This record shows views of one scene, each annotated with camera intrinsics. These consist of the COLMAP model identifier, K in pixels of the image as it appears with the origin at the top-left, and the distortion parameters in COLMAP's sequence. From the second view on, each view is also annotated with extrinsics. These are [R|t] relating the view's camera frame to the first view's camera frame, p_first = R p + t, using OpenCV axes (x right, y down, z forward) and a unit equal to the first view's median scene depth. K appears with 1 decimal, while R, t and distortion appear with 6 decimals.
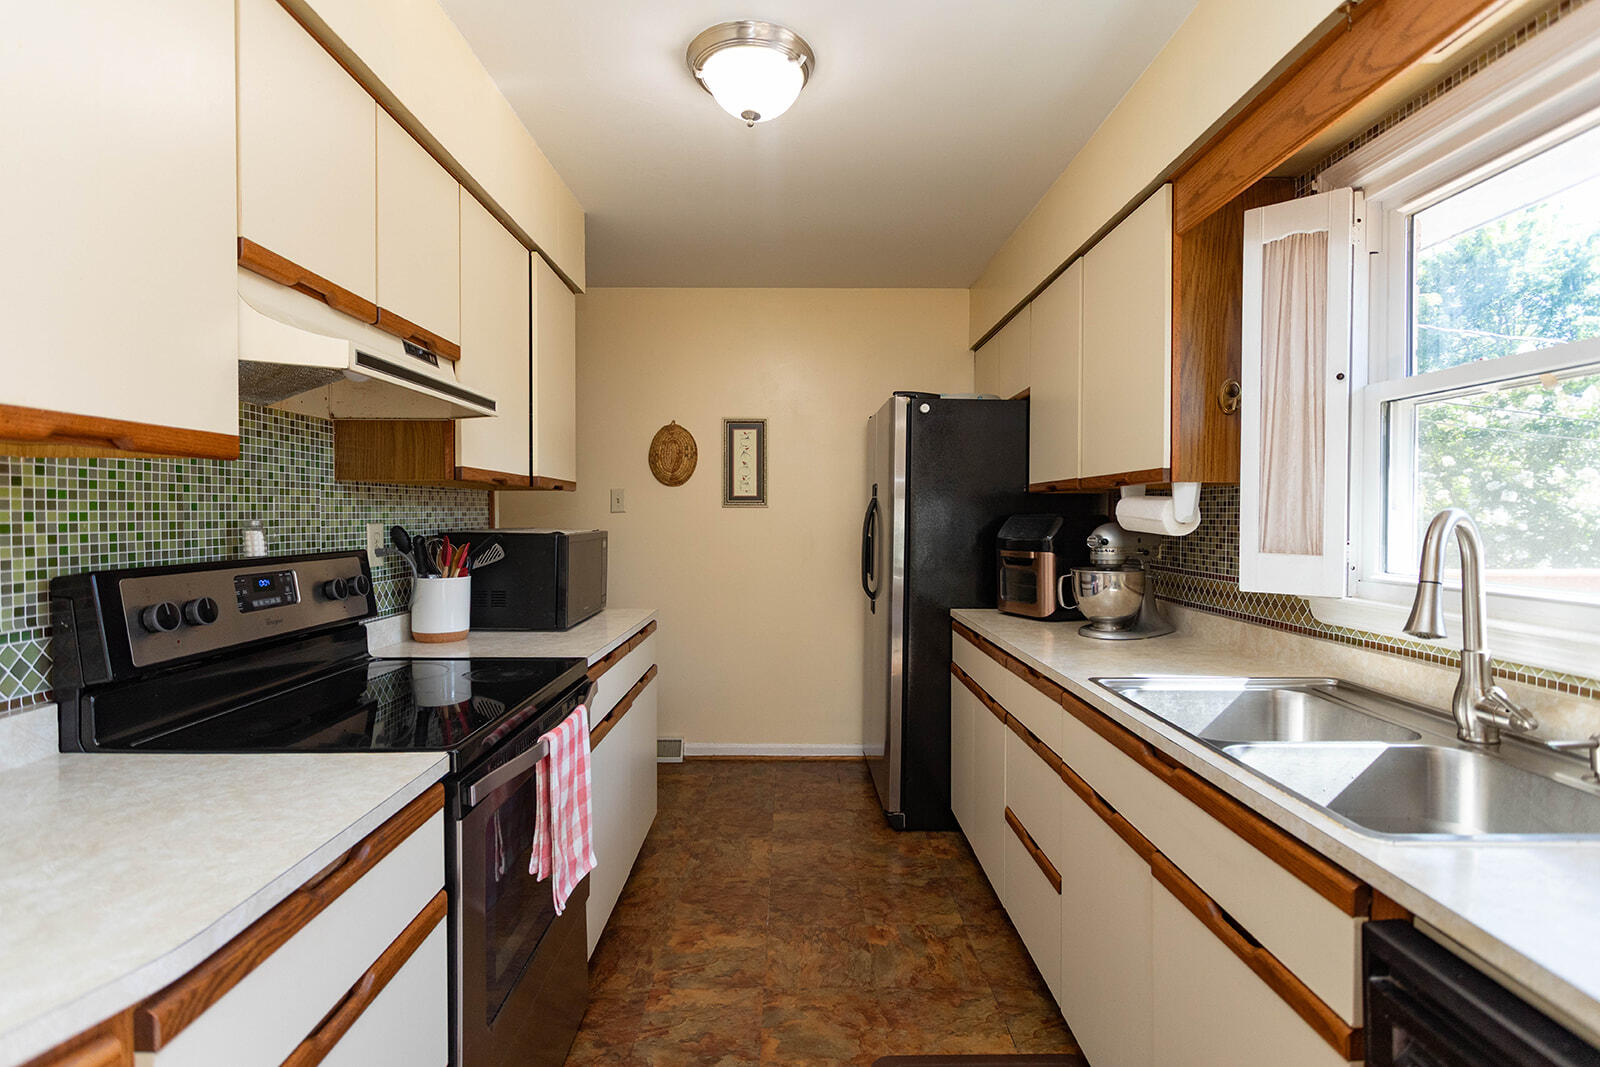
lens RADIAL K [[745.7, 0, 794.1], [0, 745.7, 536.8], [0, 0, 1]] dist [0.008332, 0.000761]
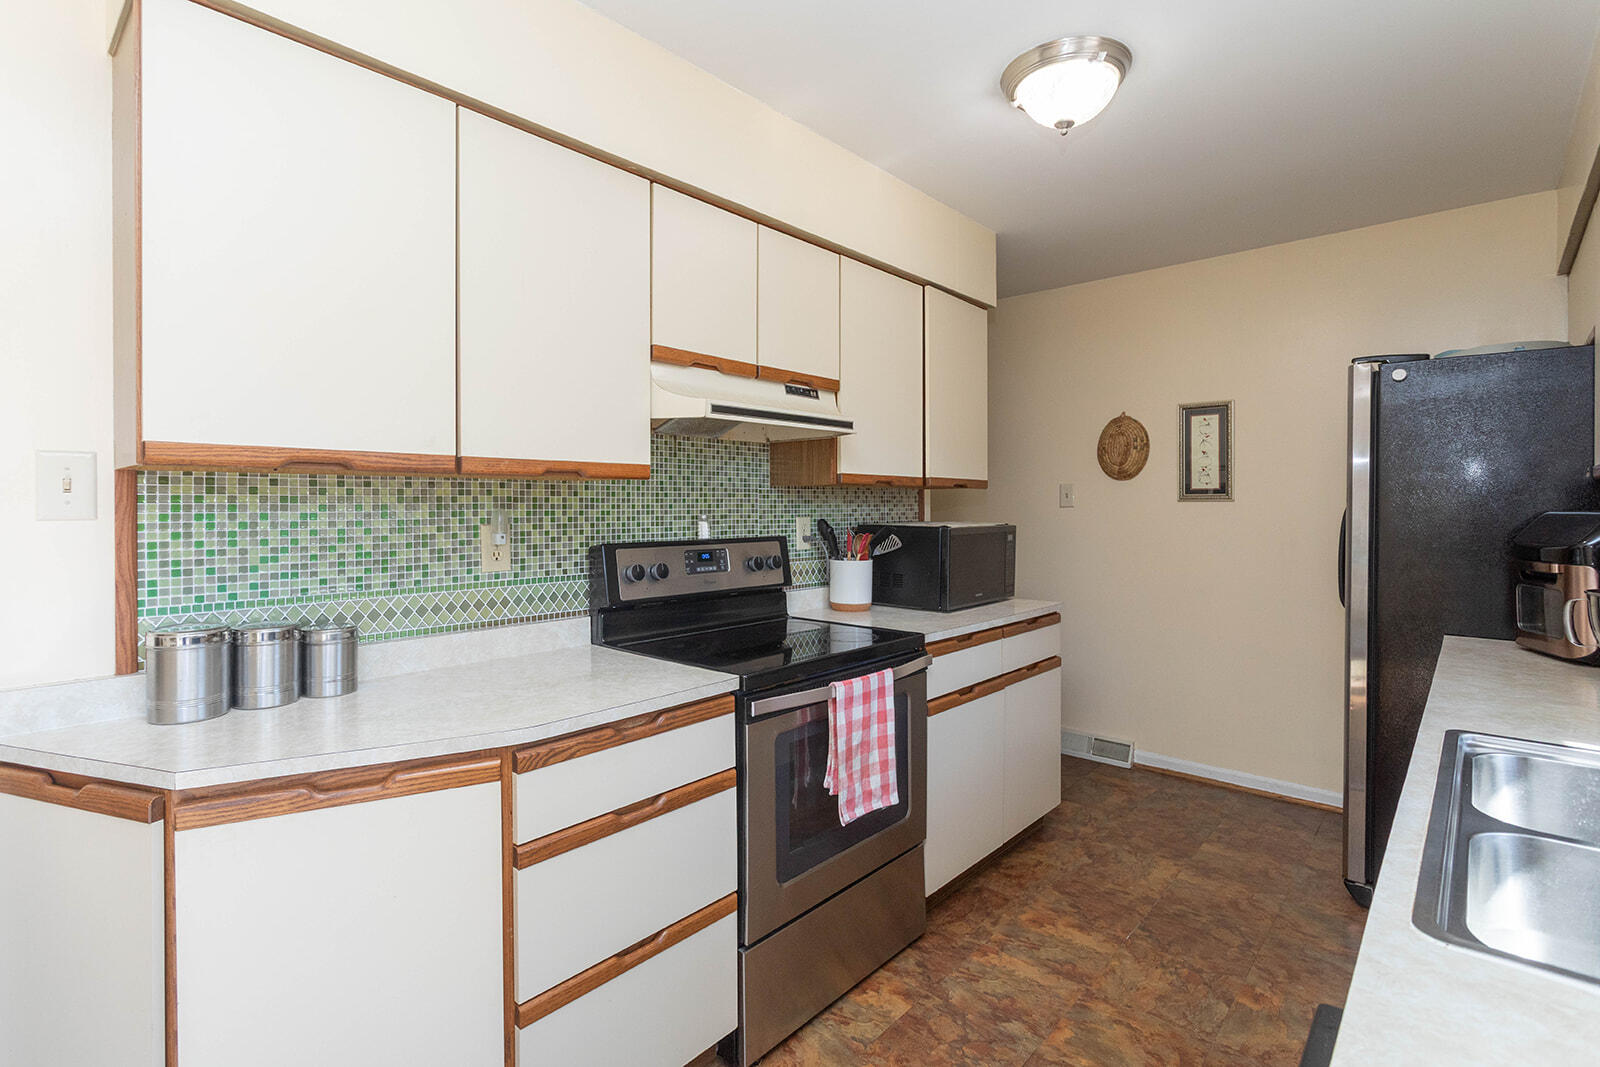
lens RADIAL K [[752.3, 0, 798.5], [0, 752.3, 523.9], [0, 0, 1]] dist [-0.000090, 0.007350]
pose [[0.746768, 0.013397, -0.664950, 0.376260], [-0.018678, 0.999825, -0.000833, -0.005156], [0.664823, 0.013042, 0.746887, -0.012243]]
